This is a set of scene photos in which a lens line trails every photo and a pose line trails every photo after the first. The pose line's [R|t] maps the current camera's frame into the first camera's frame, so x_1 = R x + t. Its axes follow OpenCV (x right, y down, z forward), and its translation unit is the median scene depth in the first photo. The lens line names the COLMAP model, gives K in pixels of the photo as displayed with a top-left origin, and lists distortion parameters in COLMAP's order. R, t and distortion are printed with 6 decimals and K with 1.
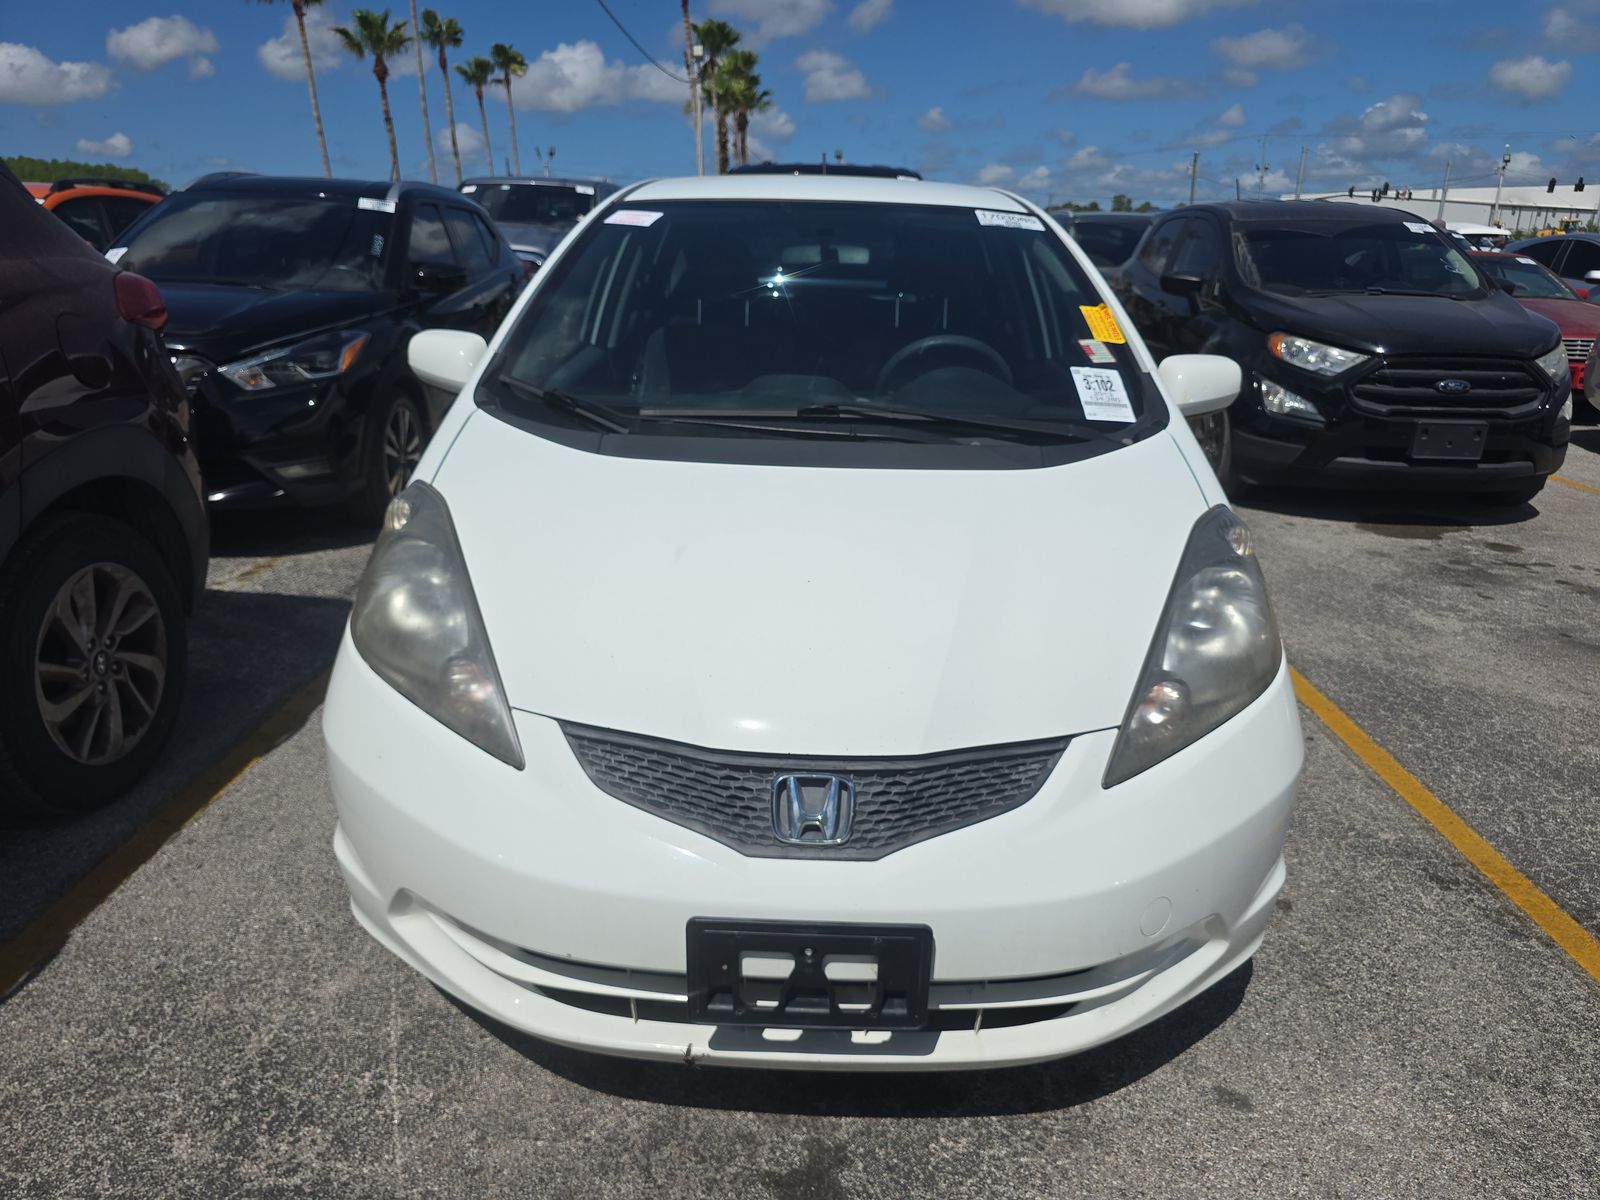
lens RADIAL K [[1088.5, 0, 800.0], [0, 1088.5, 600.0], [0, 0, 1]] dist [0.002648, -0.000362]
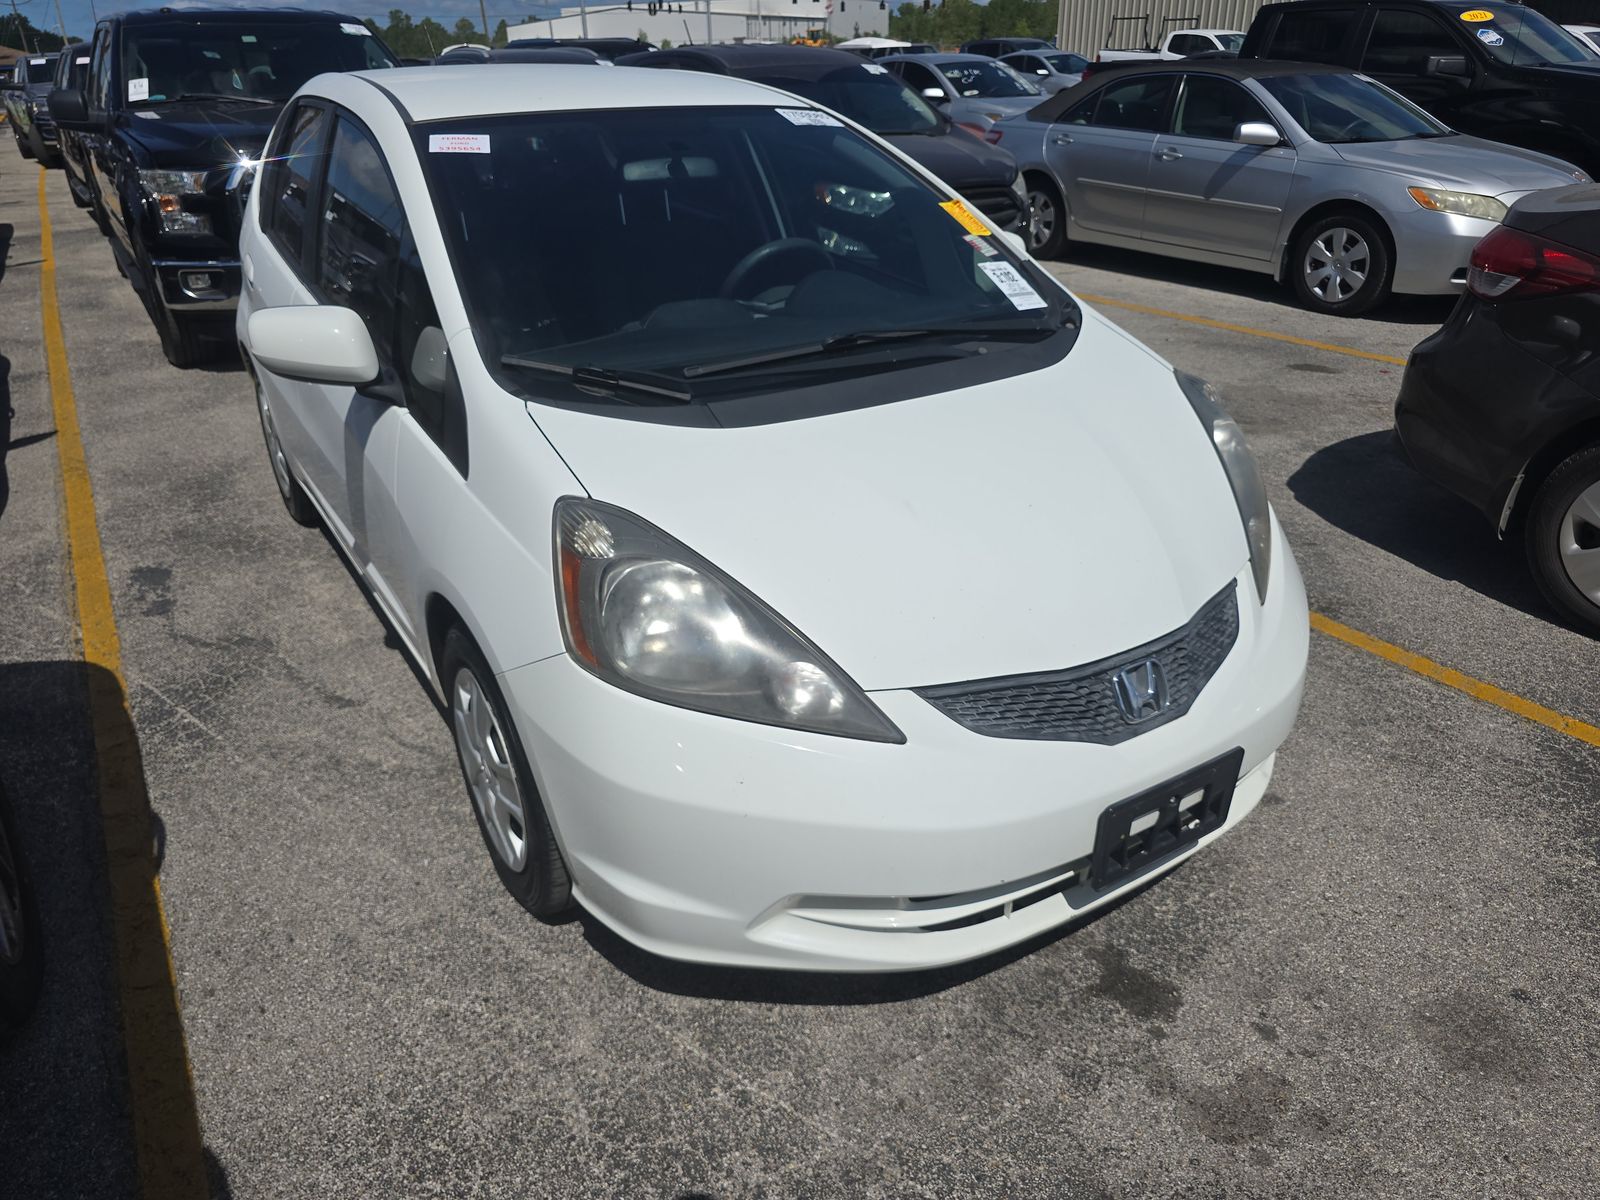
lens RADIAL K [[1076.7, 0, 814.4], [0, 1076.7, 601.9], [0, 0, 1]] dist [0.011545, -0.001239]
pose [[0.835833, -0.275335, 0.474946, -0.718929], [0.204972, 0.959089, 0.195281, -0.180846], [-0.509283, -0.065872, 0.858075, 0.145200]]
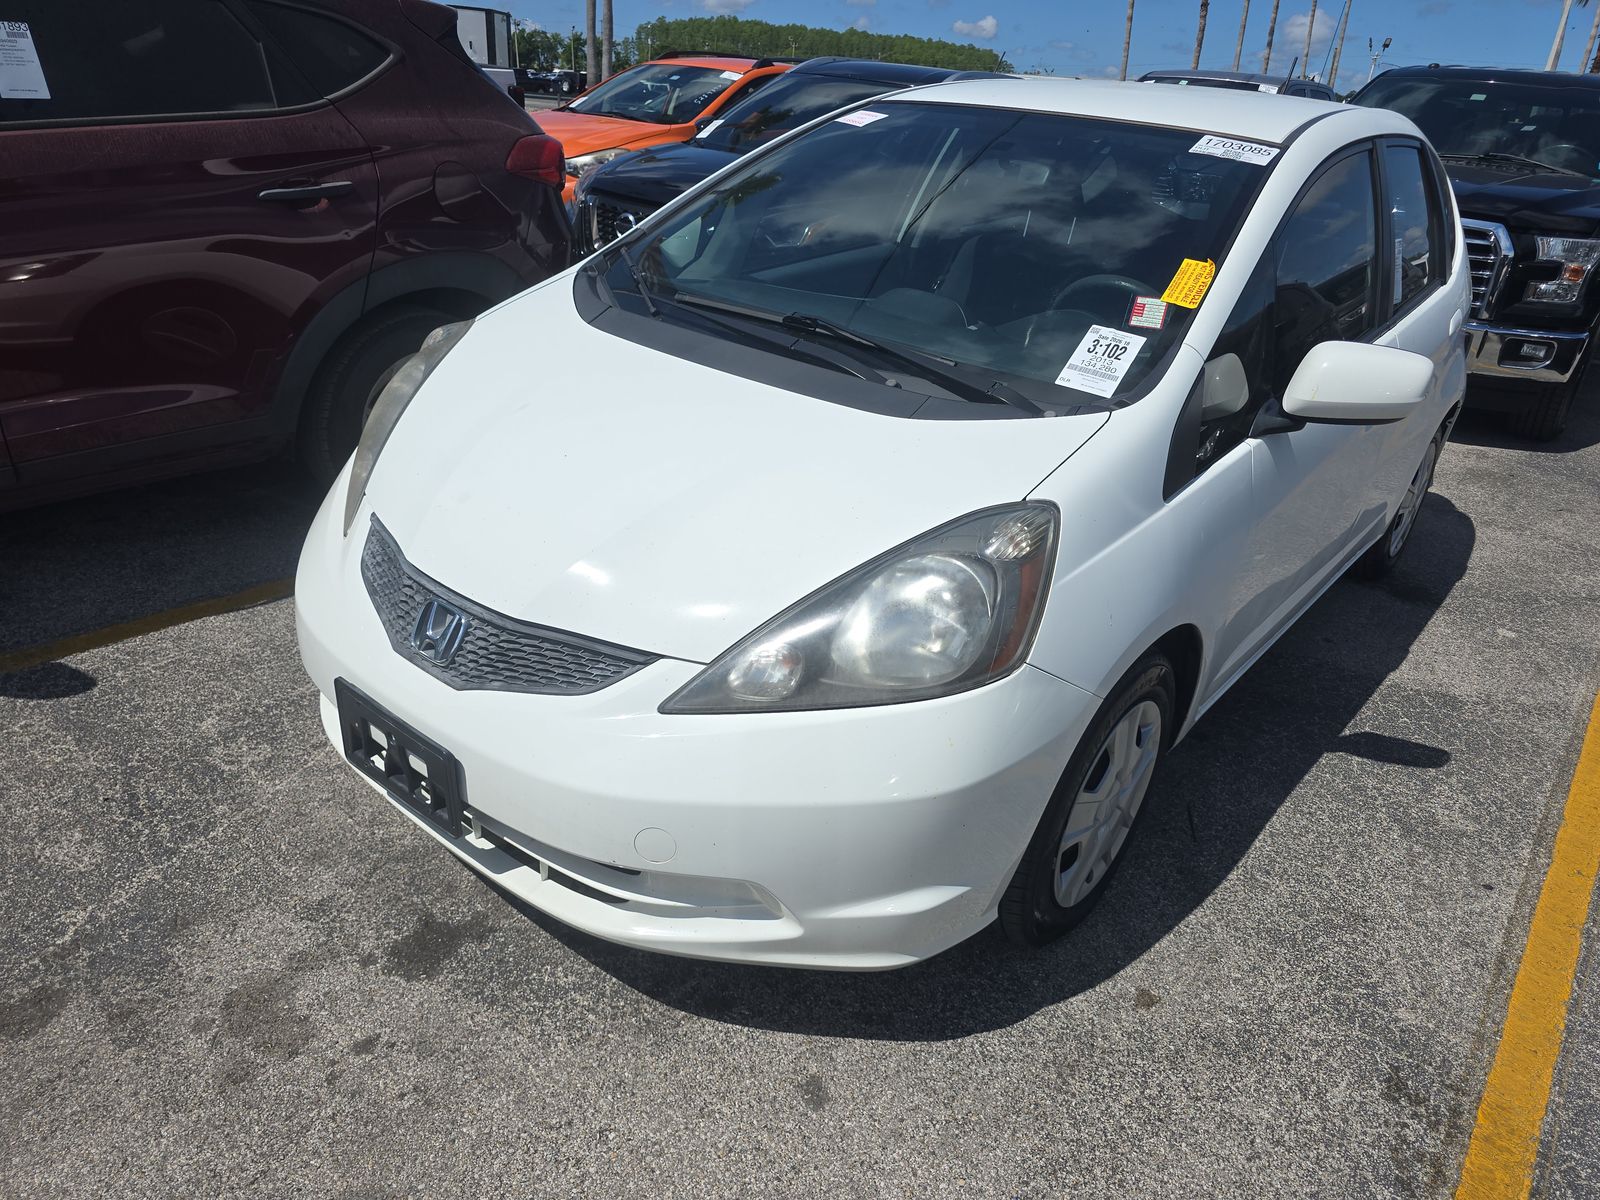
lens RADIAL K [[1076.7, 0, 814.4], [0, 1076.7, 601.9], [0, 0, 1]] dist [0.011545, -0.001239]
pose [[0.787202, 0.306192, -0.535312, 0.833948], [-0.257137, 0.951946, 0.166370, -0.122361], [0.560529, 0.006682, 0.828108, 0.222536]]
